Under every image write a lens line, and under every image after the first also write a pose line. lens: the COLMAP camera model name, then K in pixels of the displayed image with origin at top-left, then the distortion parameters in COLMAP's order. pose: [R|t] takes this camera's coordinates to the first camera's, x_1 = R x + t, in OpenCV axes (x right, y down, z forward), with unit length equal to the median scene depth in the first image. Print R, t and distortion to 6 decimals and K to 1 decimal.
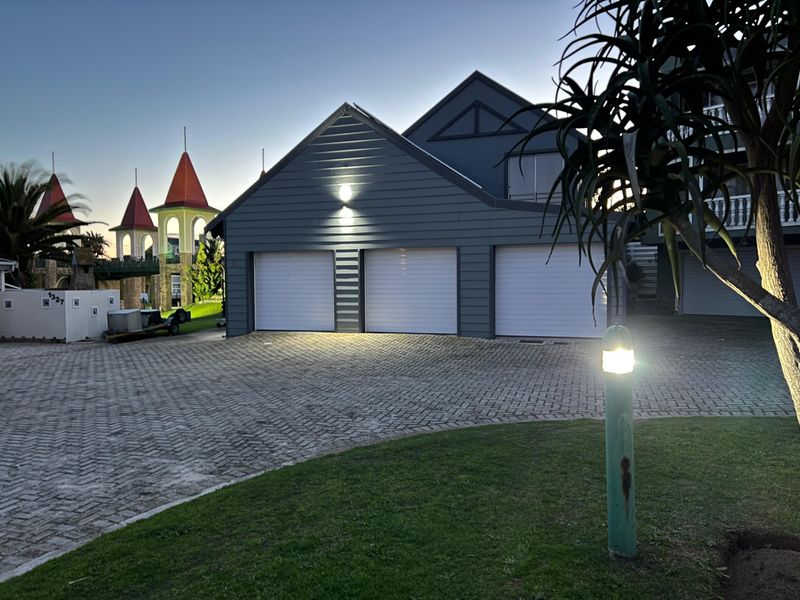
lens RADIAL K [[598.3, 0, 402.8], [0, 598.3, 301.5], [0, 0, 1]] dist [0.047841, -0.009918]
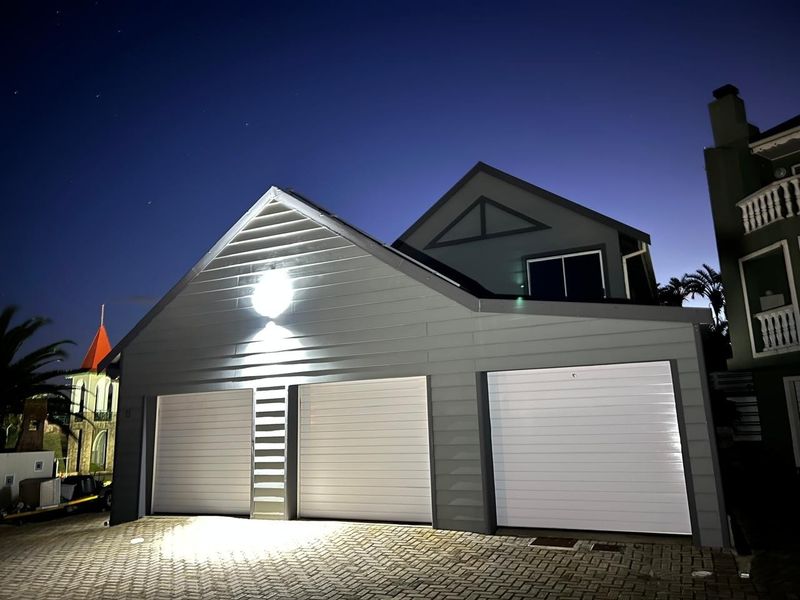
lens RADIAL K [[598.3, 0, 396.7], [0, 598.3, 293.1], [0, 0, 1]] dist [0.047841, -0.009918]
pose [[0.992206, -0.048355, -0.114848, 0.118375], [0.018378, 0.968346, -0.248935, -0.017123], [0.123250, 0.244884, 0.961687, 0.315791]]
